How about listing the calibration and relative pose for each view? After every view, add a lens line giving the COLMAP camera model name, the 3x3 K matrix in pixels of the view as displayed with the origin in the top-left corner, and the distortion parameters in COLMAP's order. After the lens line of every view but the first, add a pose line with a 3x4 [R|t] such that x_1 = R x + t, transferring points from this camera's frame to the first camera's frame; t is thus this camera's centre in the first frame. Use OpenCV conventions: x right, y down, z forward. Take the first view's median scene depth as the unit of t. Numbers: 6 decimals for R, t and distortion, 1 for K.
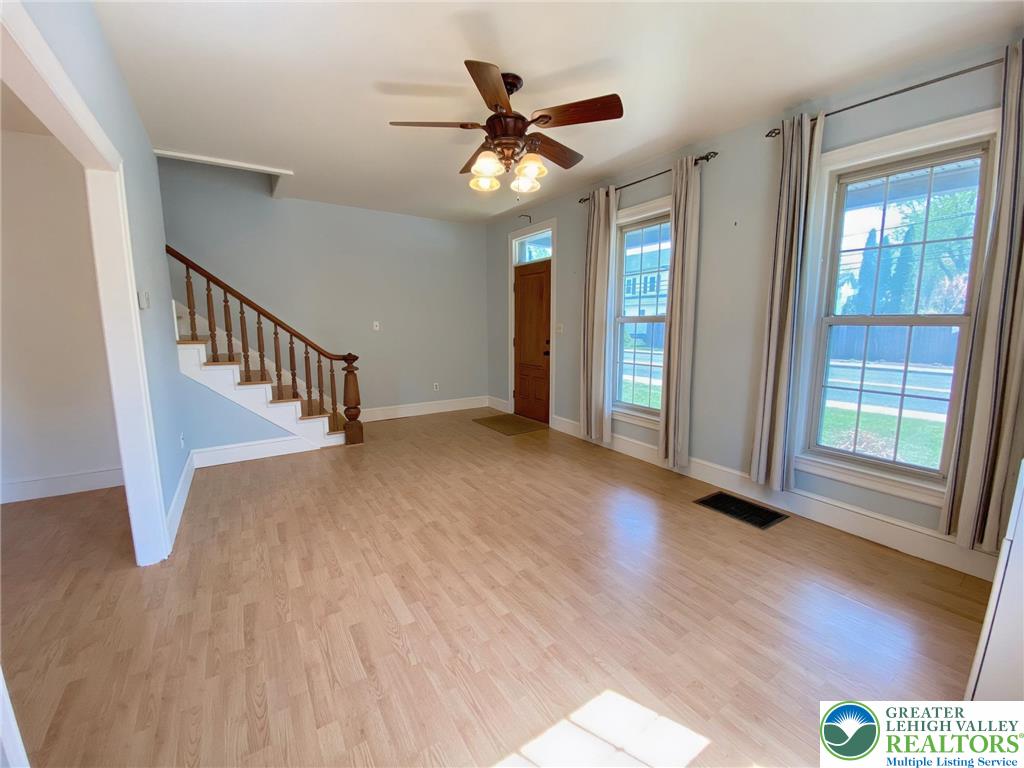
lens RADIAL K [[414.4, 0, 527.7], [0, 414.4, 374.6], [0, 0, 1]] dist [0.008061, -0.011019]
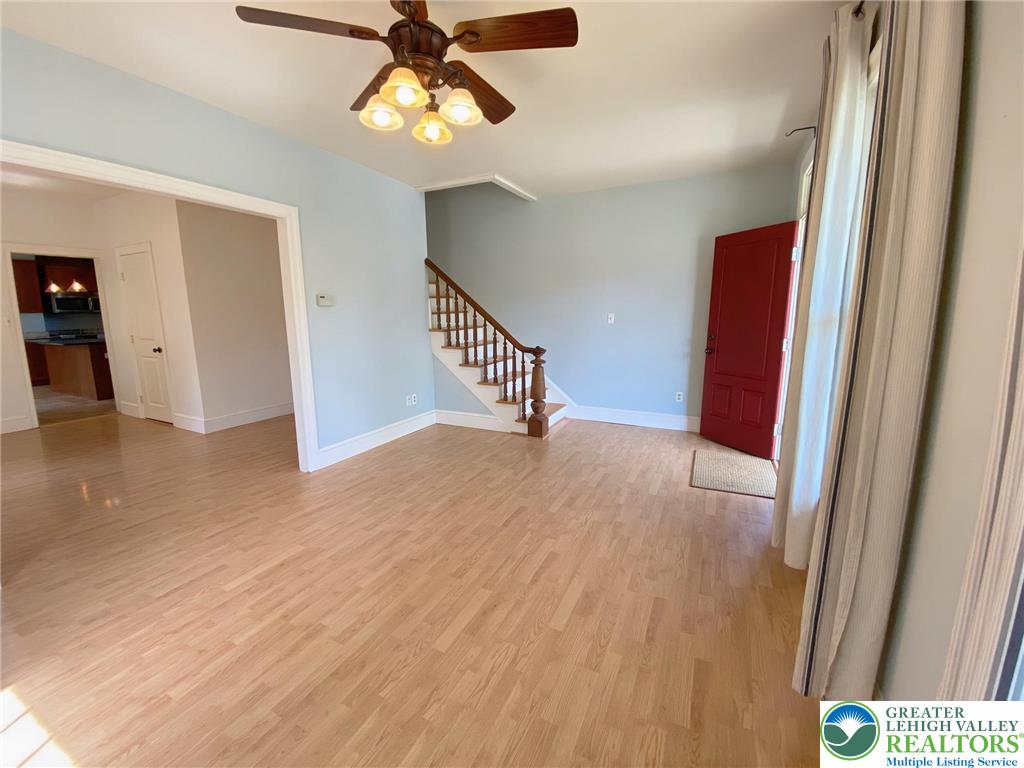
lens RADIAL K [[414.4, 0, 522.1], [0, 414.4, 380.1], [0, 0, 1]] dist [0.008061, -0.011019]
pose [[0.483598, 0.137272, -0.864459, 0.621019], [-0.096528, 0.989966, 0.103201, -0.102657], [0.869952, 0.033537, 0.491996, 0.691593]]
